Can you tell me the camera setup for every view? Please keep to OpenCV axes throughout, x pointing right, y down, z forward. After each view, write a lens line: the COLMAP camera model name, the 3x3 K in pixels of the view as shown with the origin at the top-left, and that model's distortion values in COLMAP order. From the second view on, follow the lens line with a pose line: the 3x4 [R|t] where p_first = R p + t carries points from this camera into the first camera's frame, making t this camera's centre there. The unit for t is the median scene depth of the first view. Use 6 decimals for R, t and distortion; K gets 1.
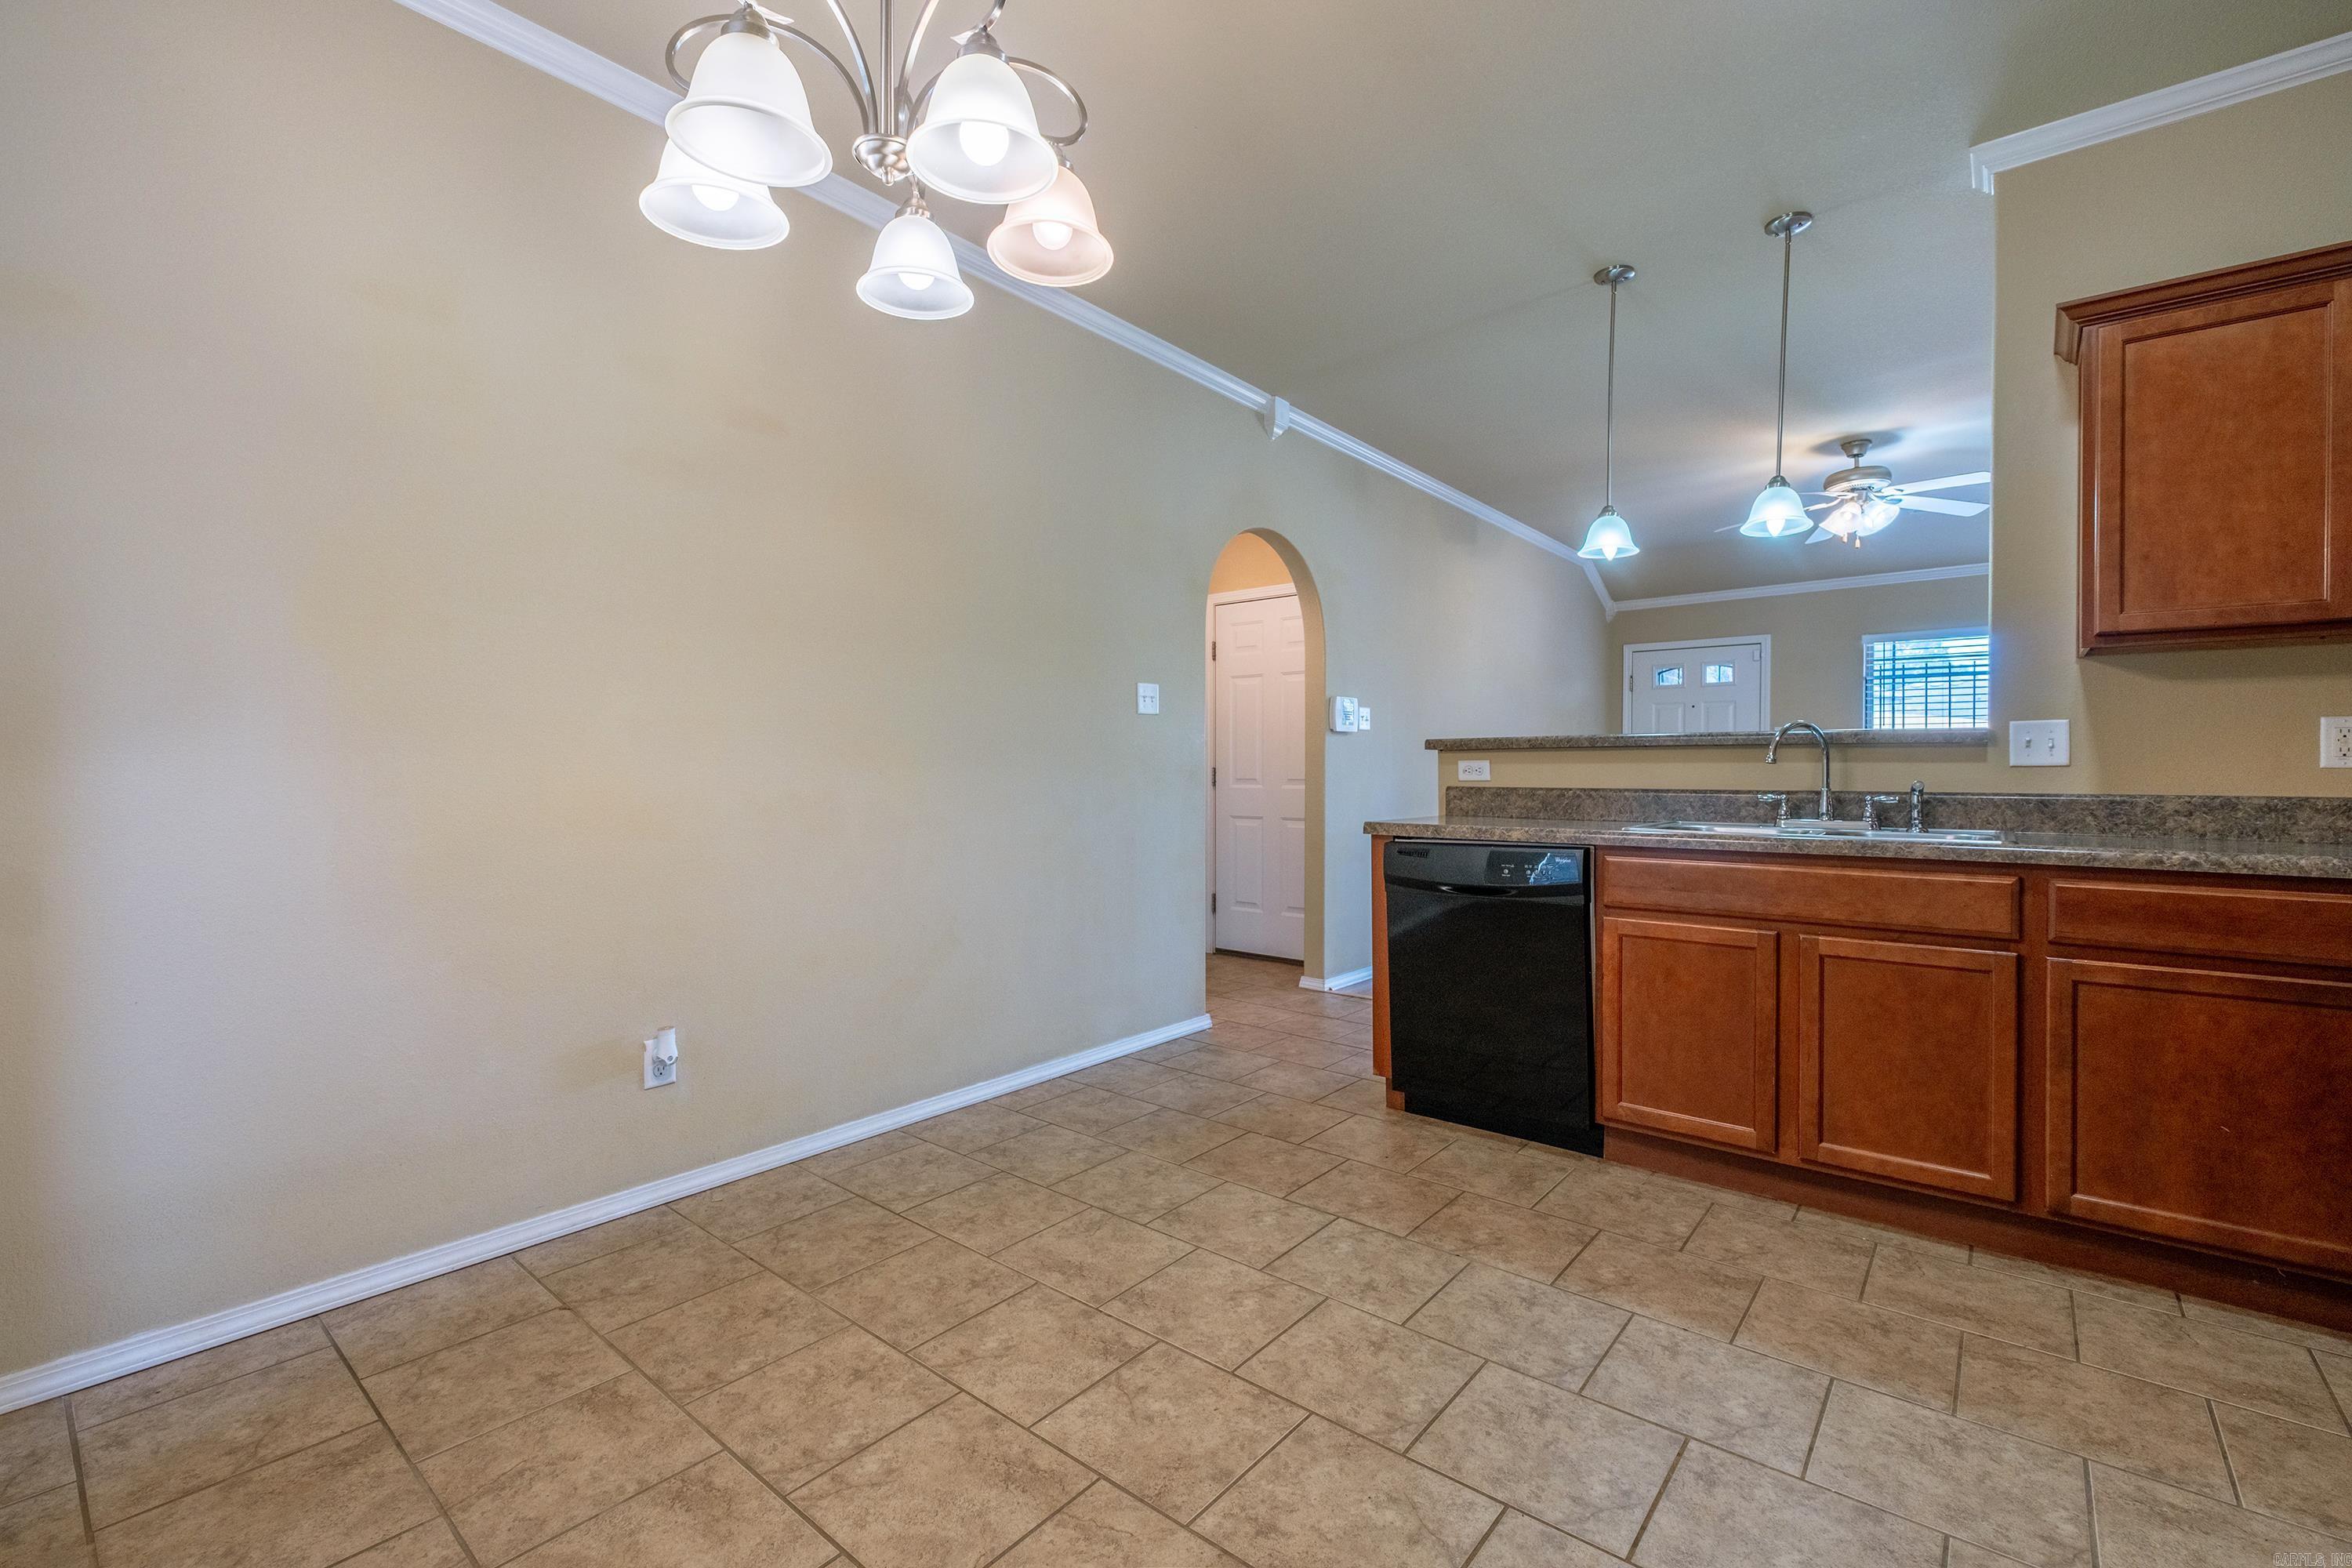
lens RADIAL K [[1008.2, 0, 1175.8], [0, 1008.2, 775.2], [0, 0, 1]] dist [0.007399, -0.008482]
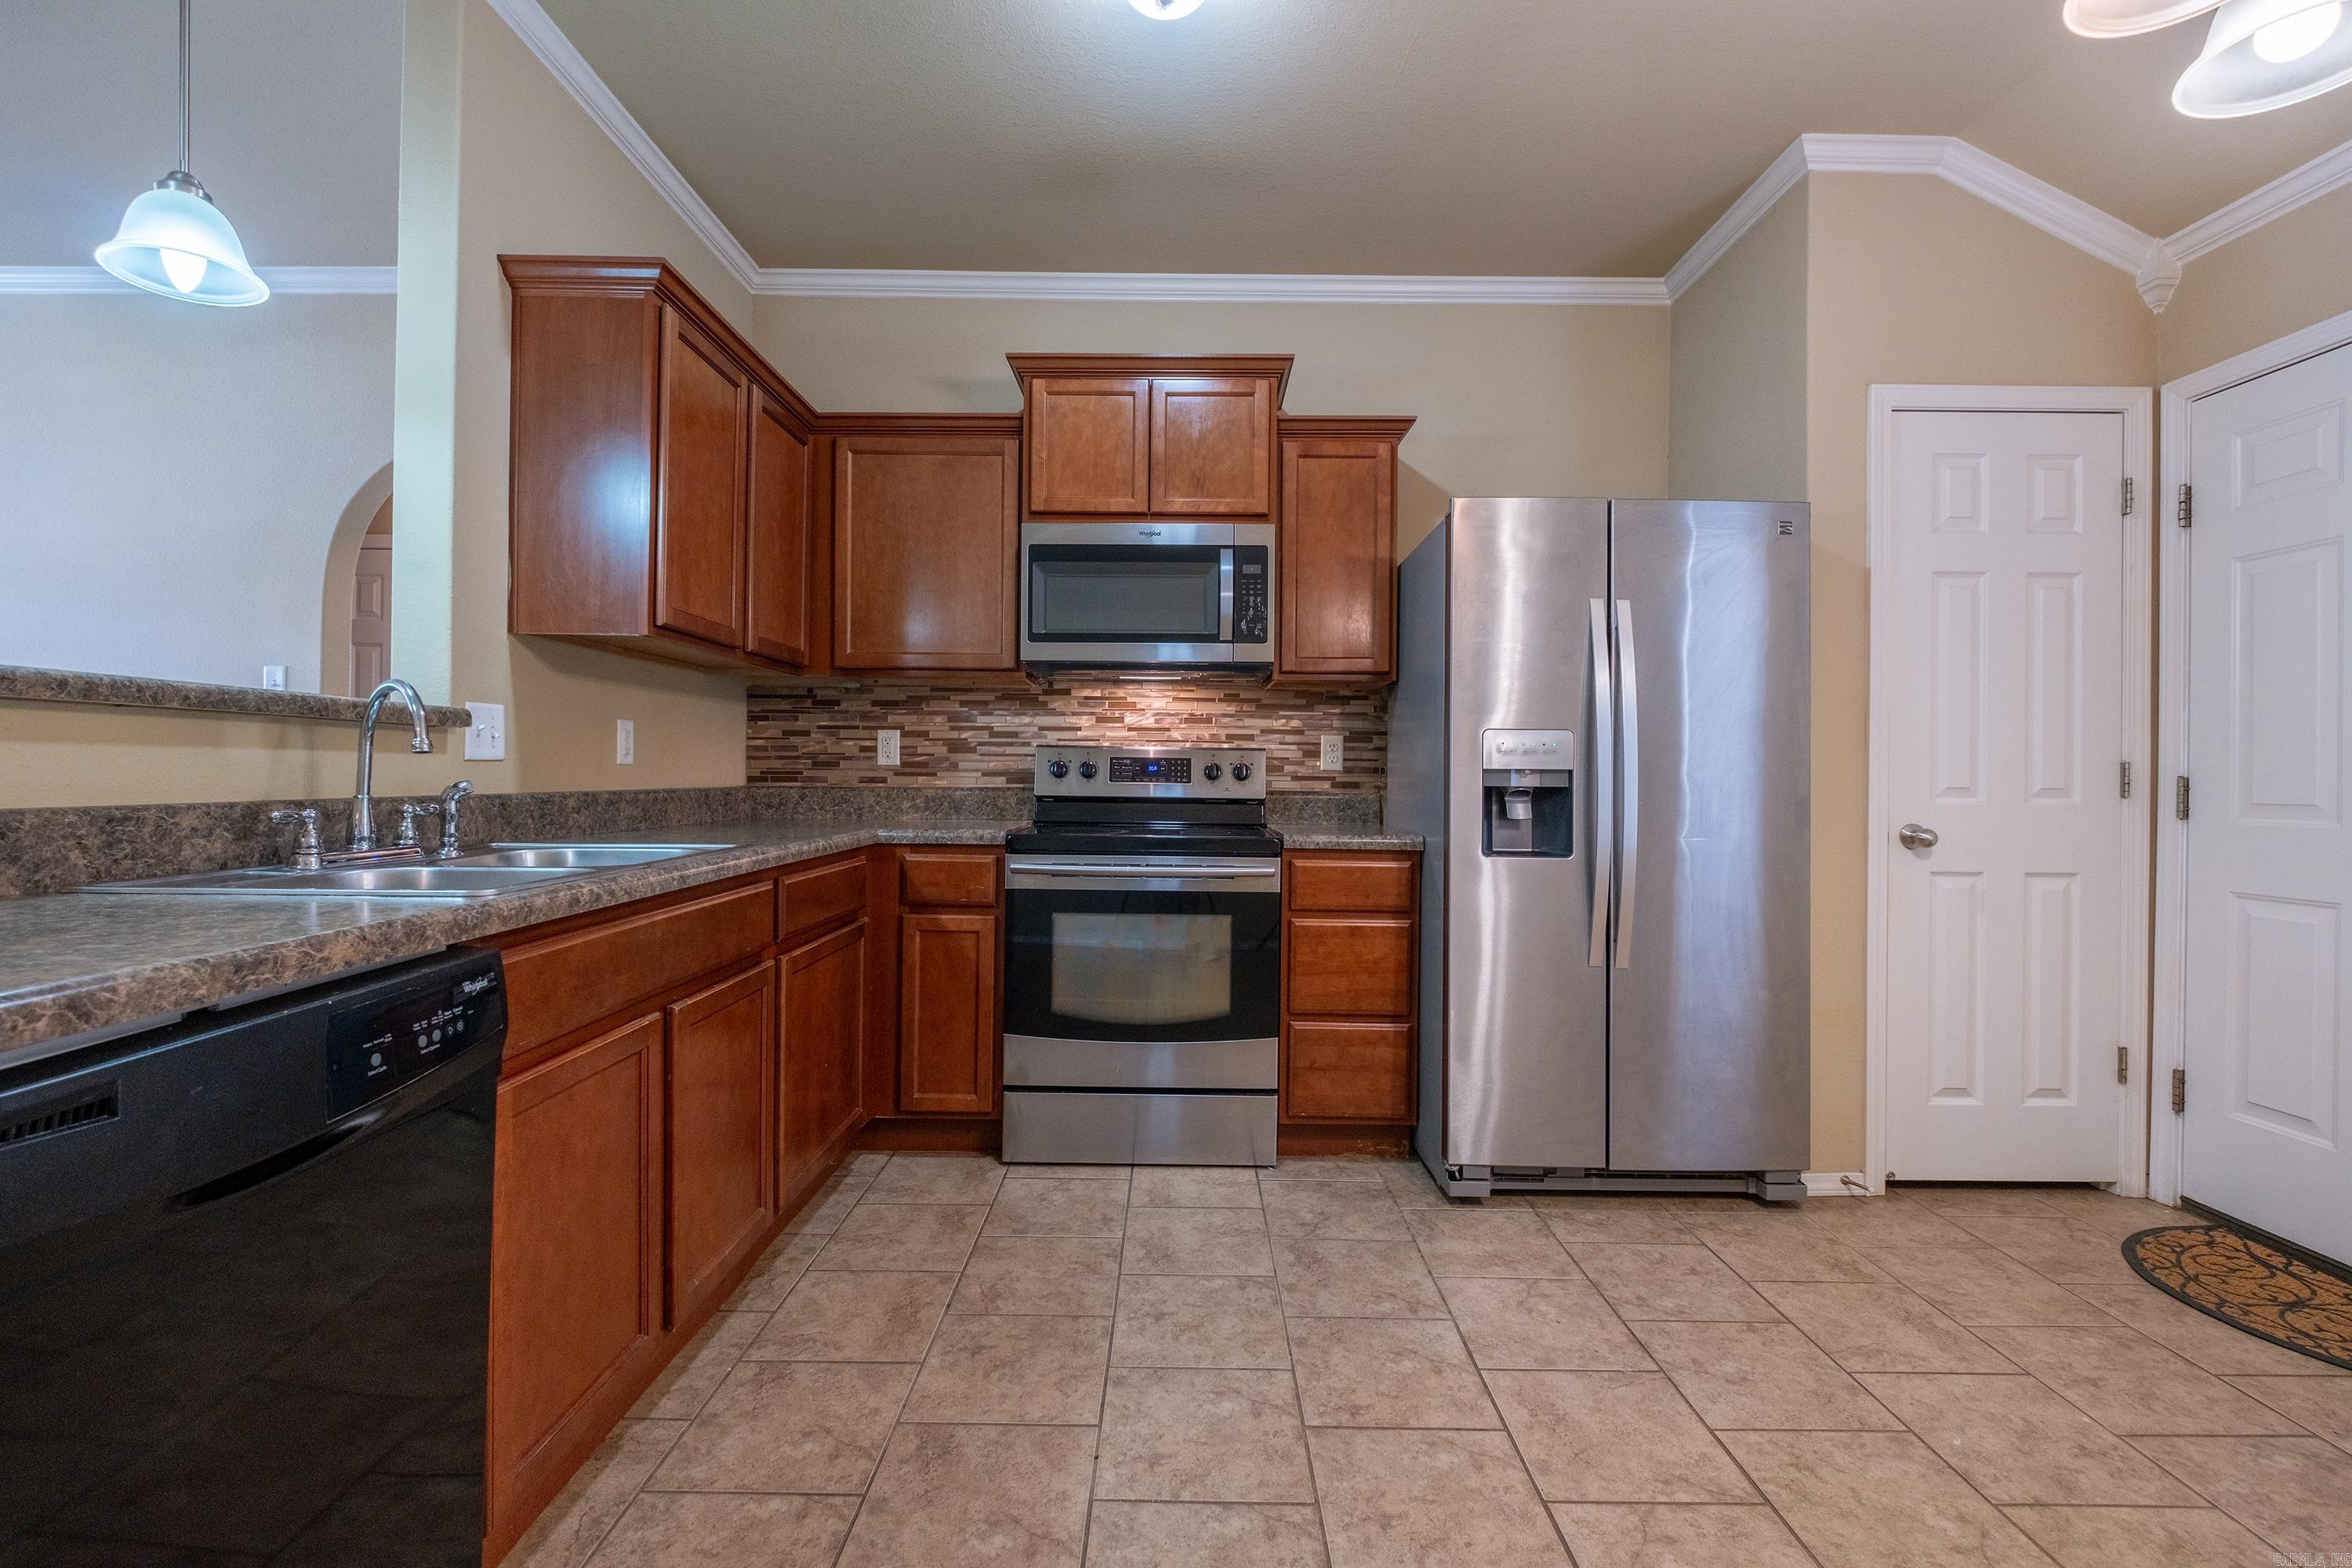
lens RADIAL K [[1008.2, 0, 1175.8], [0, 1008.2, 775.2], [0, 0, 1]] dist [0.007399, -0.008482]
pose [[-0.636200, -0.009515, 0.771466, -0.126899], [-0.006803, 0.999954, 0.006723, -0.006593], [-0.771494, -0.000971, -0.636235, 1.161701]]
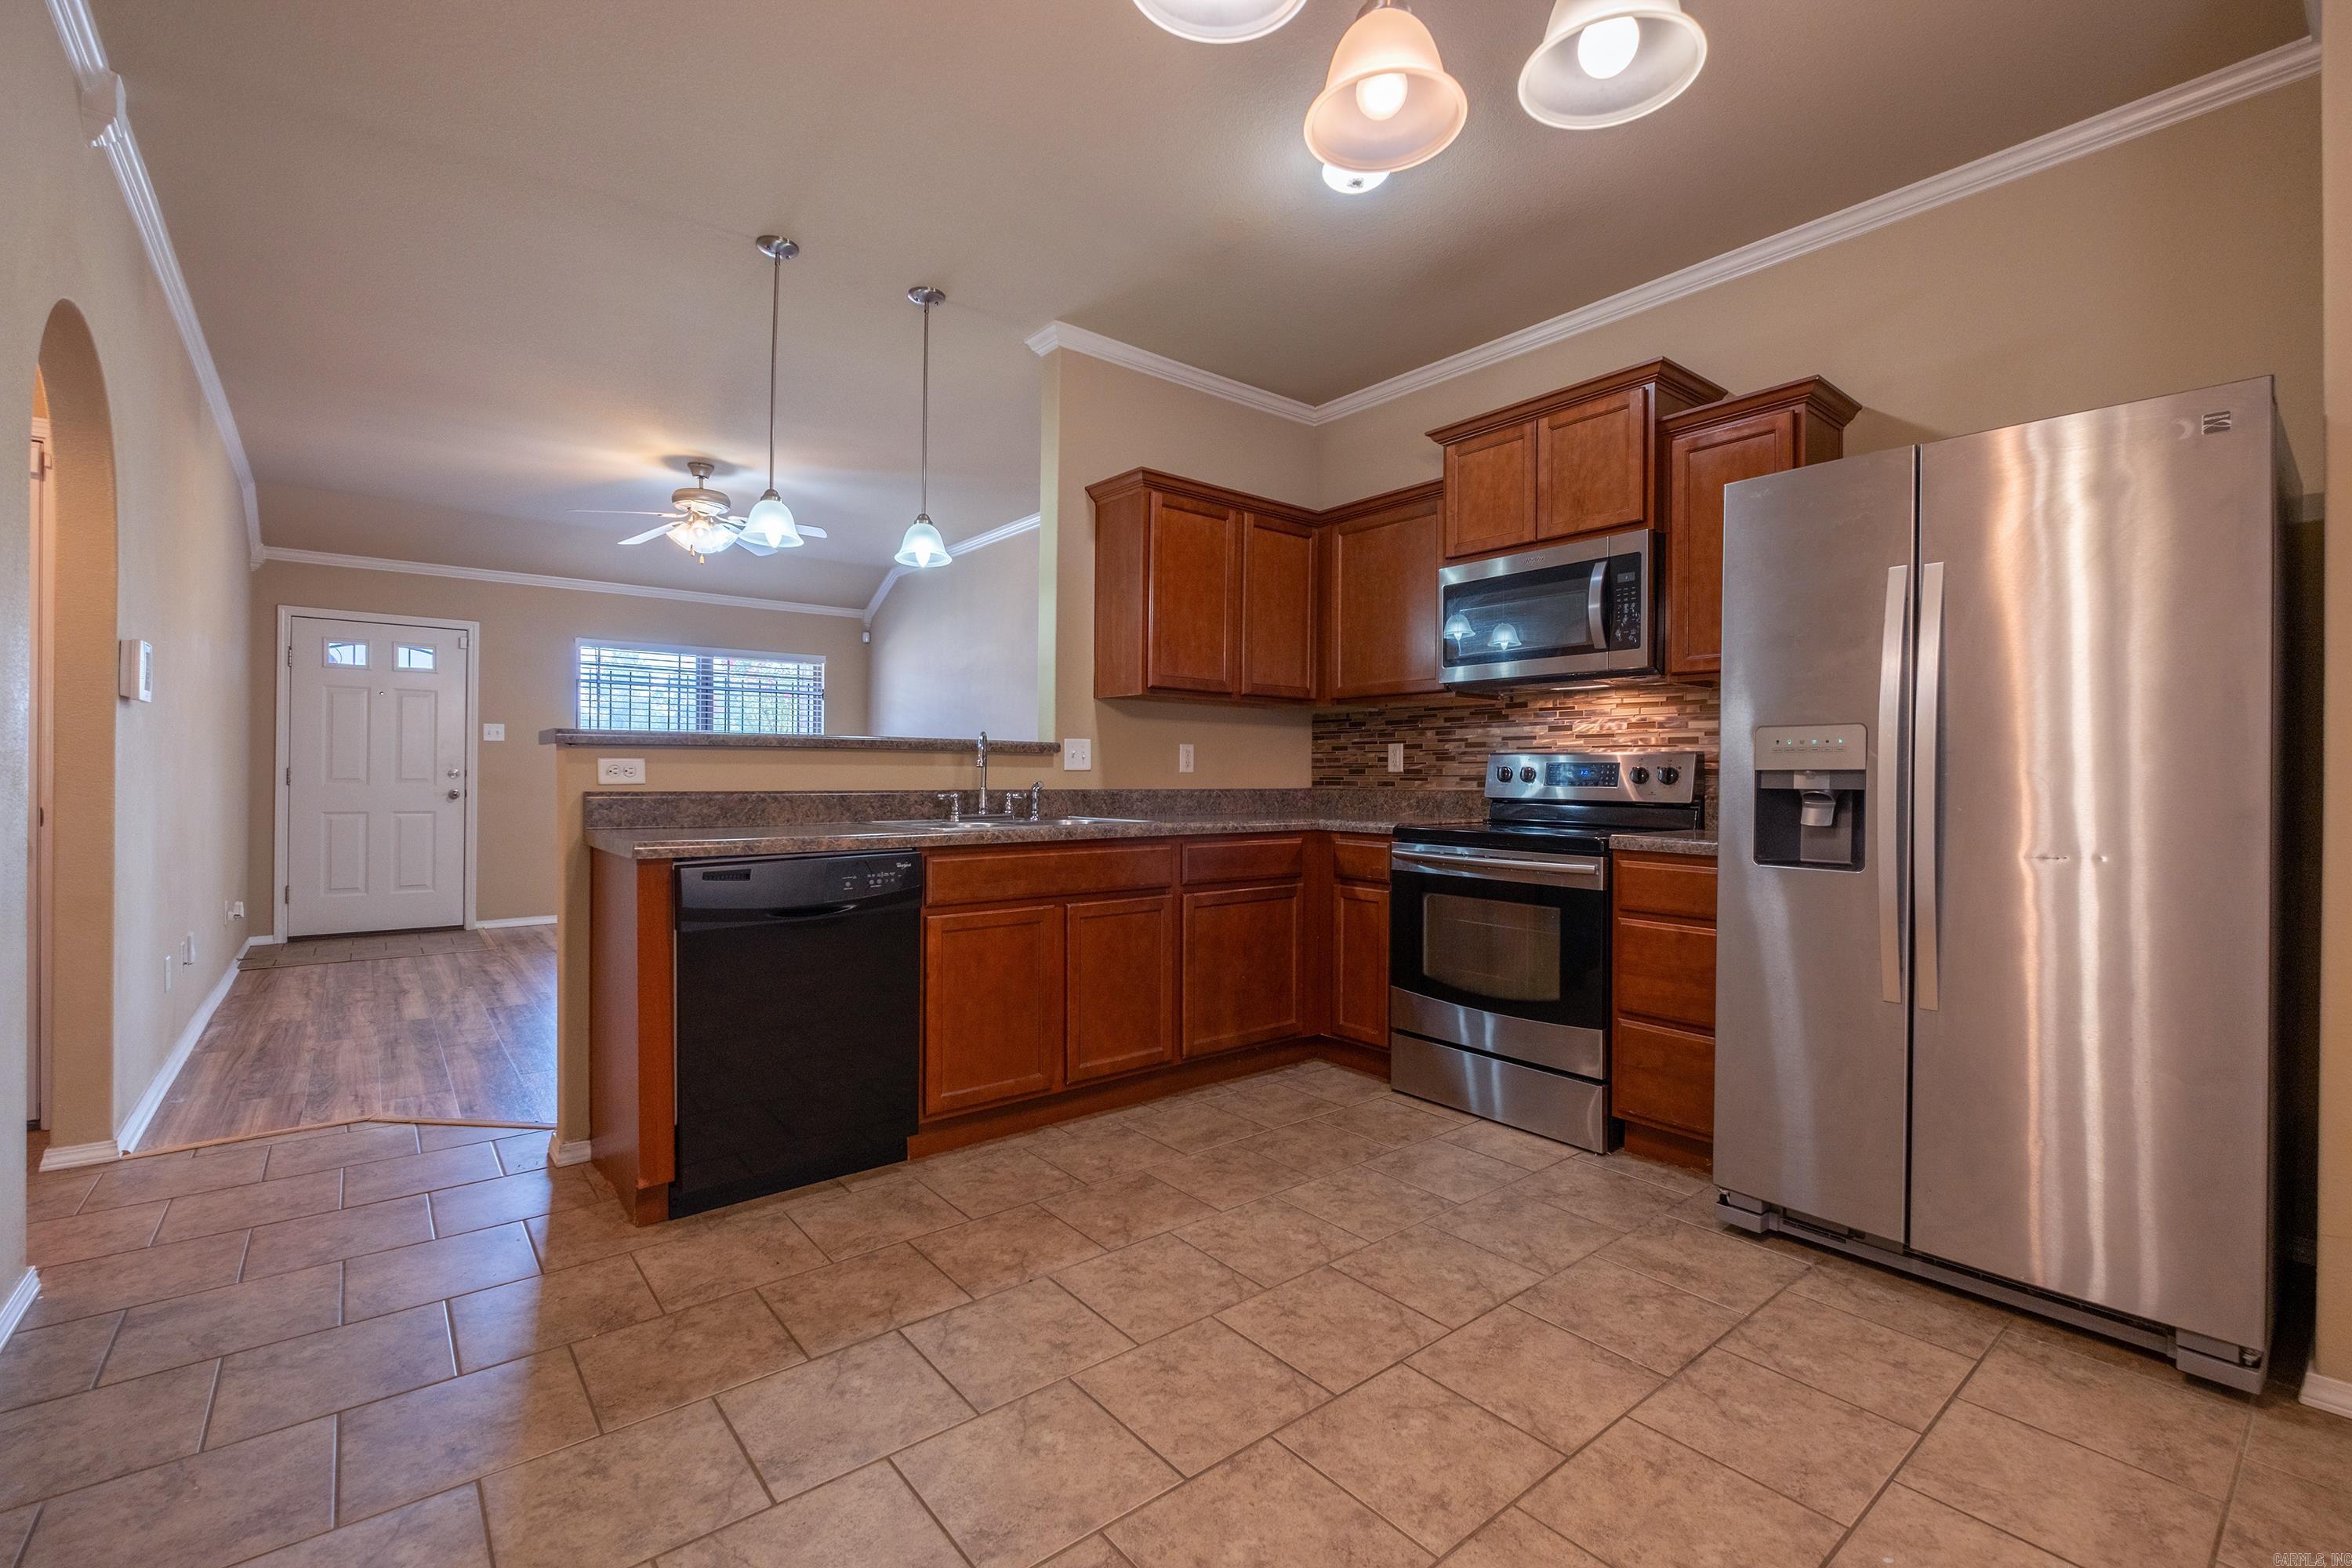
lens RADIAL K [[1008.2, 0, 1175.8], [0, 1008.2, 775.2], [0, 0, 1]] dist [0.007399, -0.008482]
pose [[0.194308, 0.000056, 0.980941, -0.575220], [-0.000763, 1.000000, 0.000094, -0.002755], [-0.980940, -0.000767, 0.194308, 0.619680]]
